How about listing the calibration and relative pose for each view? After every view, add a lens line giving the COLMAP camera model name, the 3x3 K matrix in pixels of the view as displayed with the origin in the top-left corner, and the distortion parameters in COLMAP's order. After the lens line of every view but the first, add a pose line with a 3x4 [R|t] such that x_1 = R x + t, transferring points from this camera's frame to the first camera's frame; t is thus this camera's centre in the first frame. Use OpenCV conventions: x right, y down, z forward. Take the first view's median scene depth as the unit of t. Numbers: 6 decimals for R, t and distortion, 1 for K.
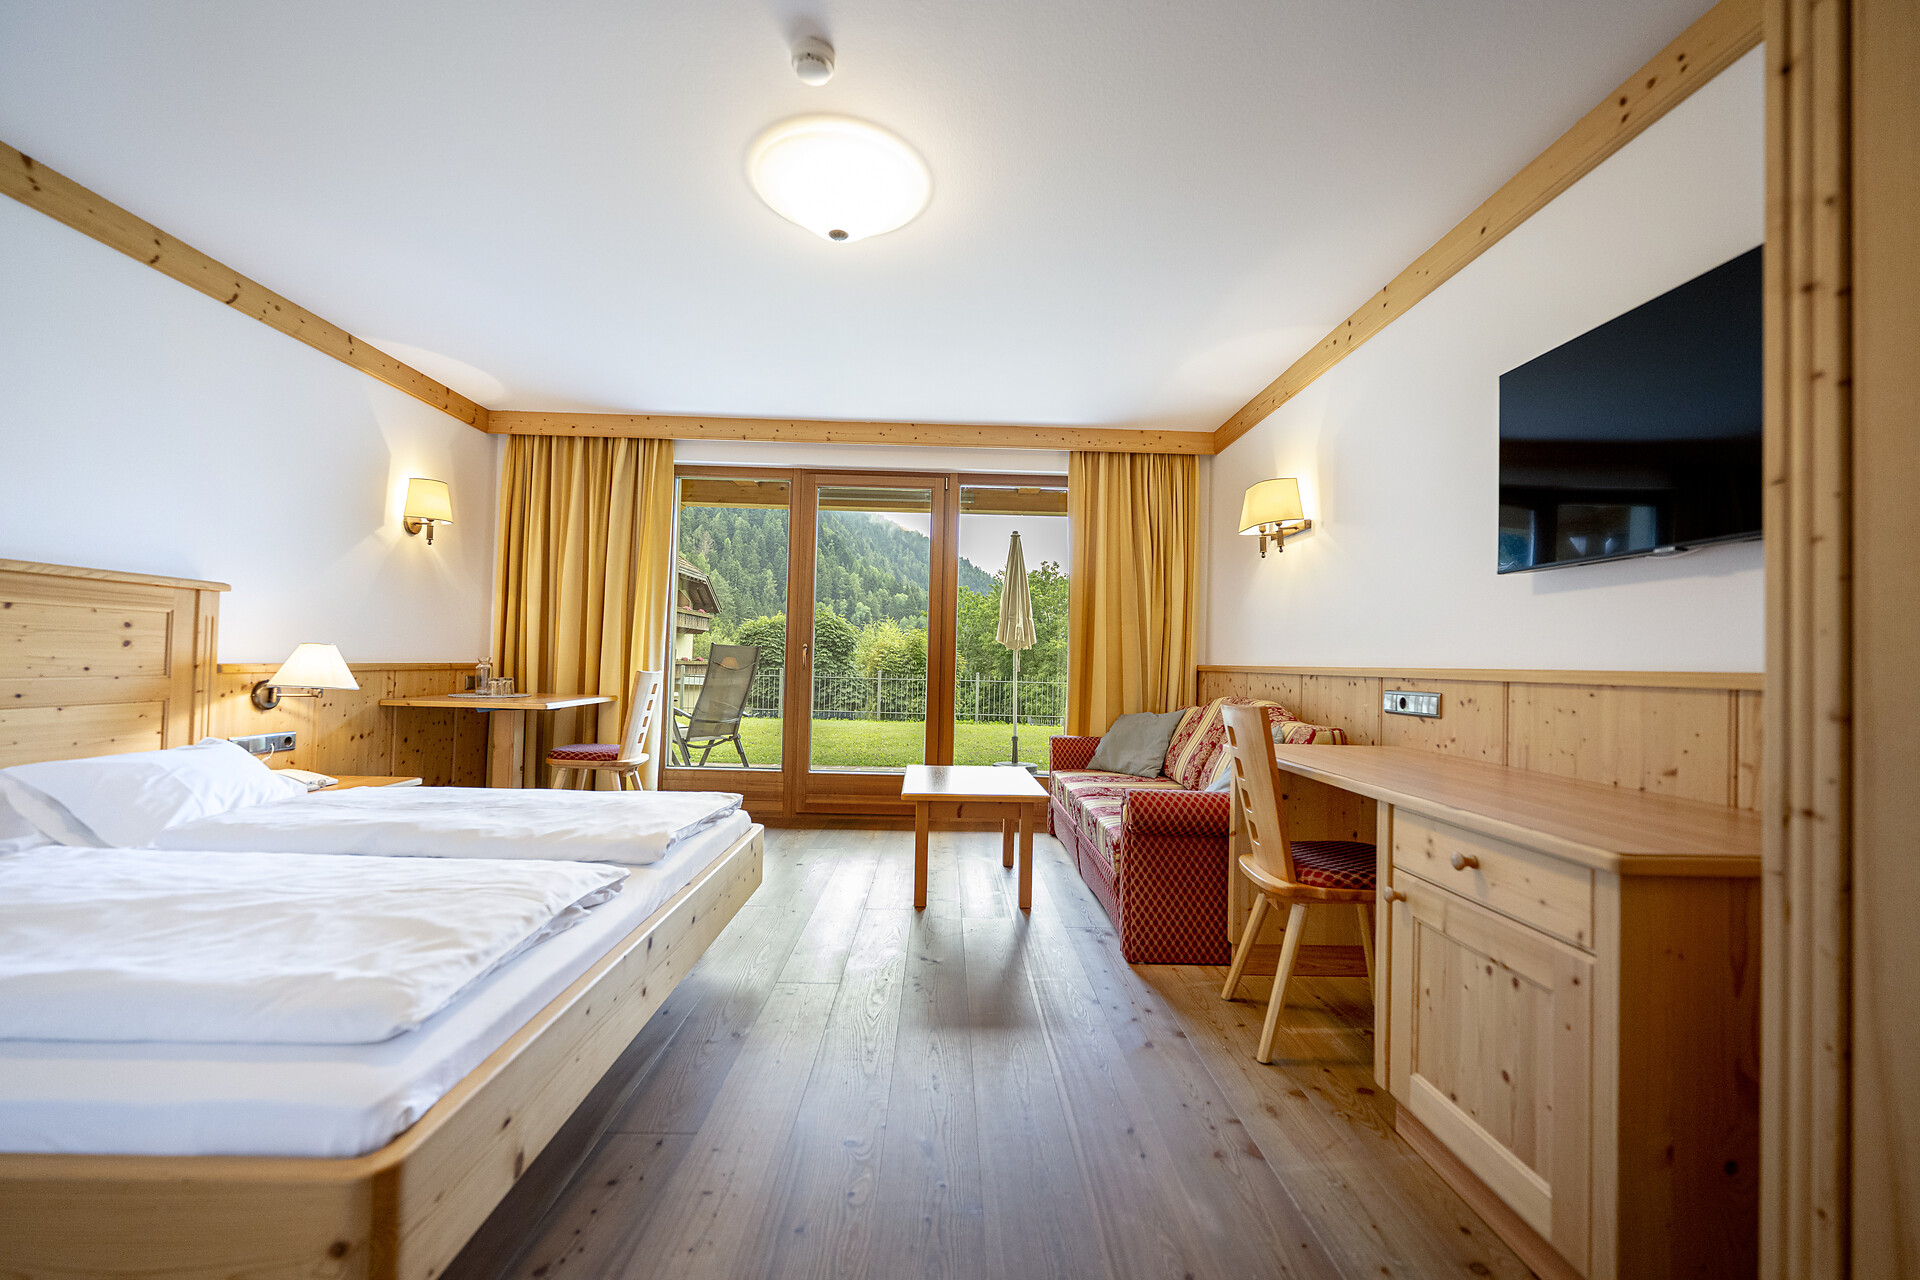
lens RADIAL K [[764.3, 0, 960.7], [0, 764.3, 636.1], [0, 0, 1]] dist [-0.001748, 0.000103]
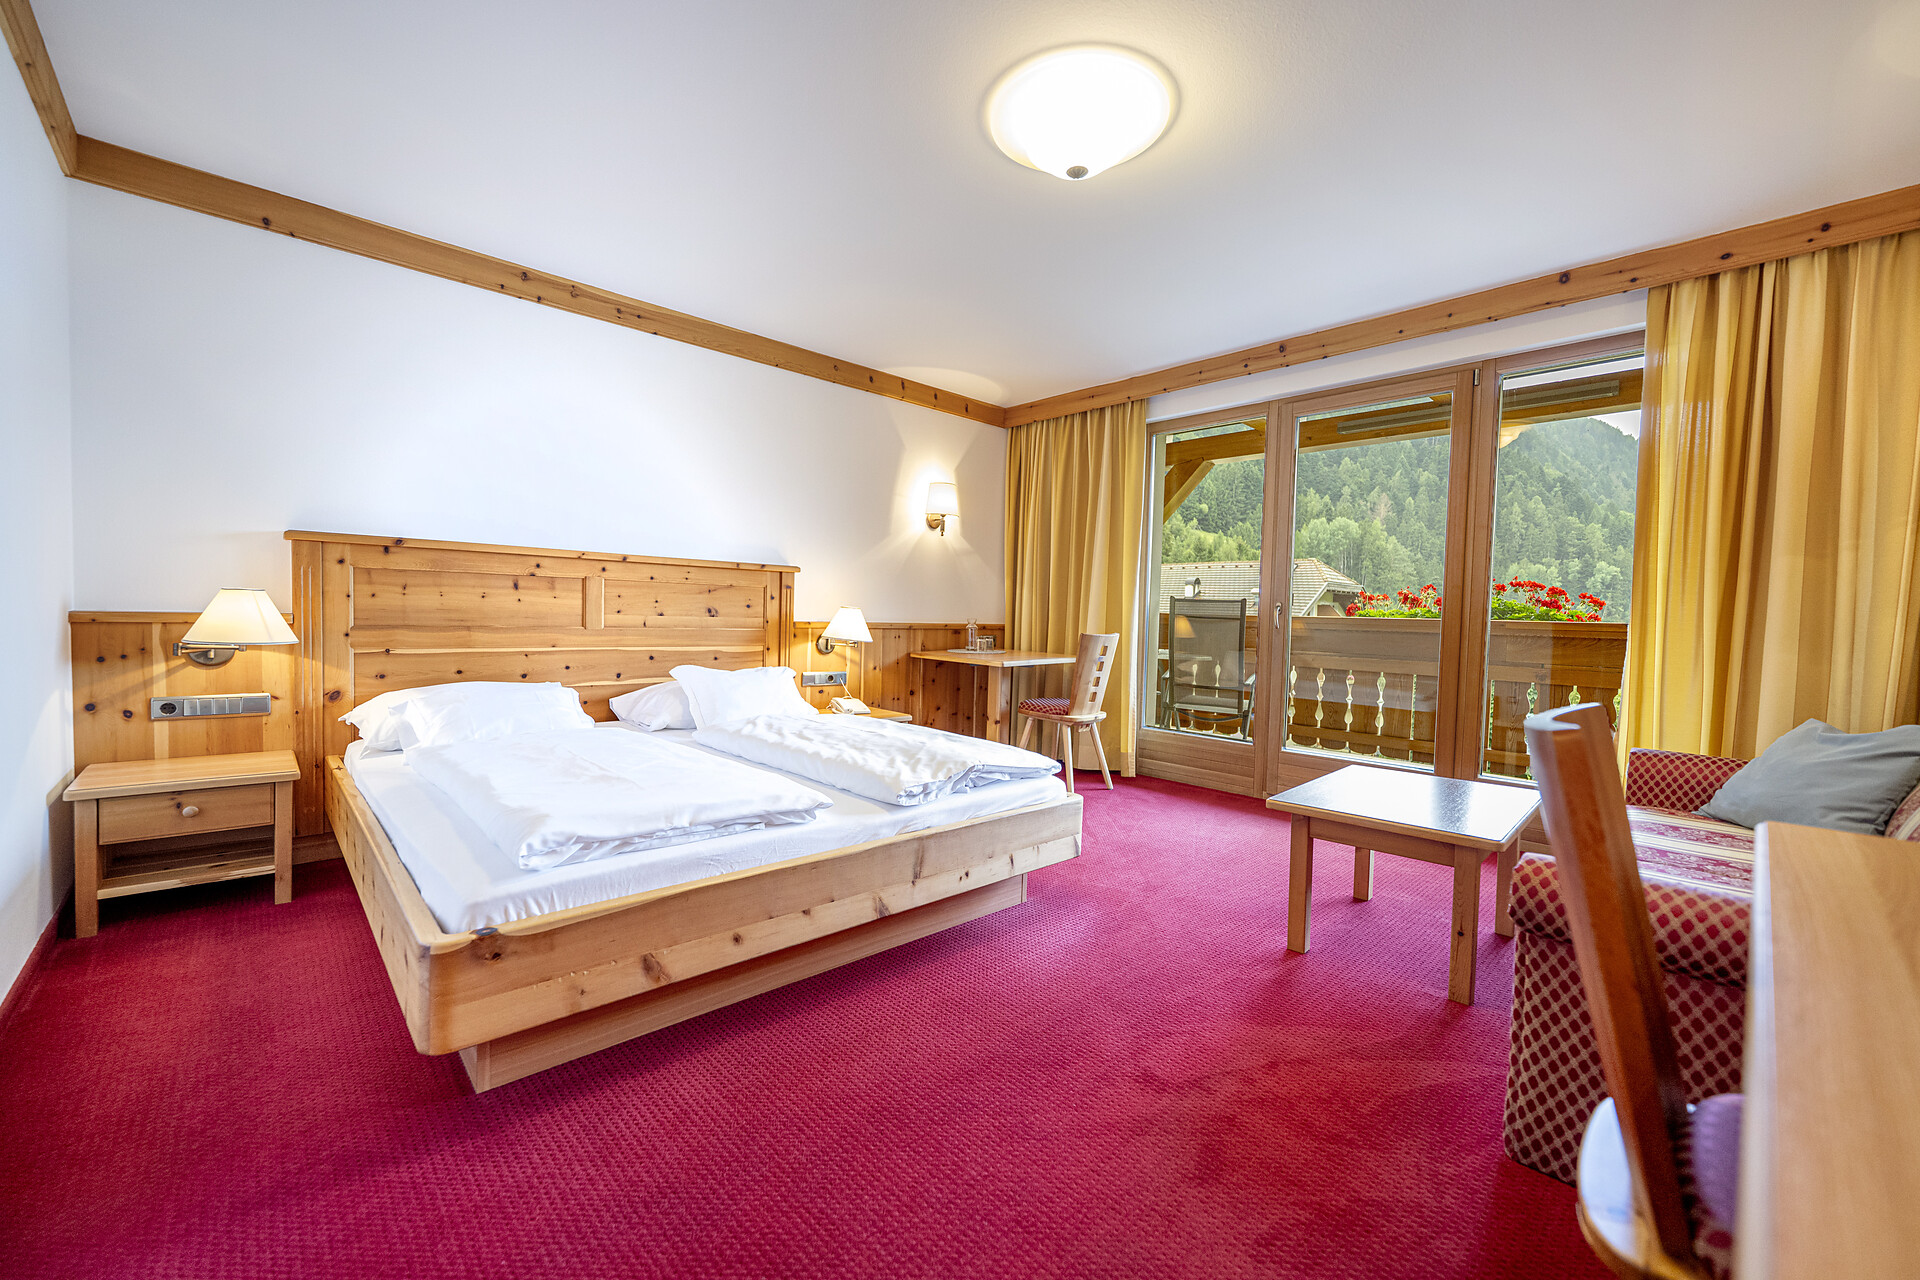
lens RADIAL K [[764.3, 0, 946.7], [0, 764.3, 642.1], [0, 0, 1]] dist [-0.001748, 0.000103]
pose [[0.668344, 0.021385, -0.743545, 0.297691], [0.011125, 0.999187, 0.038737, 0.018786], [0.743769, -0.034162, 0.667563, 0.201226]]
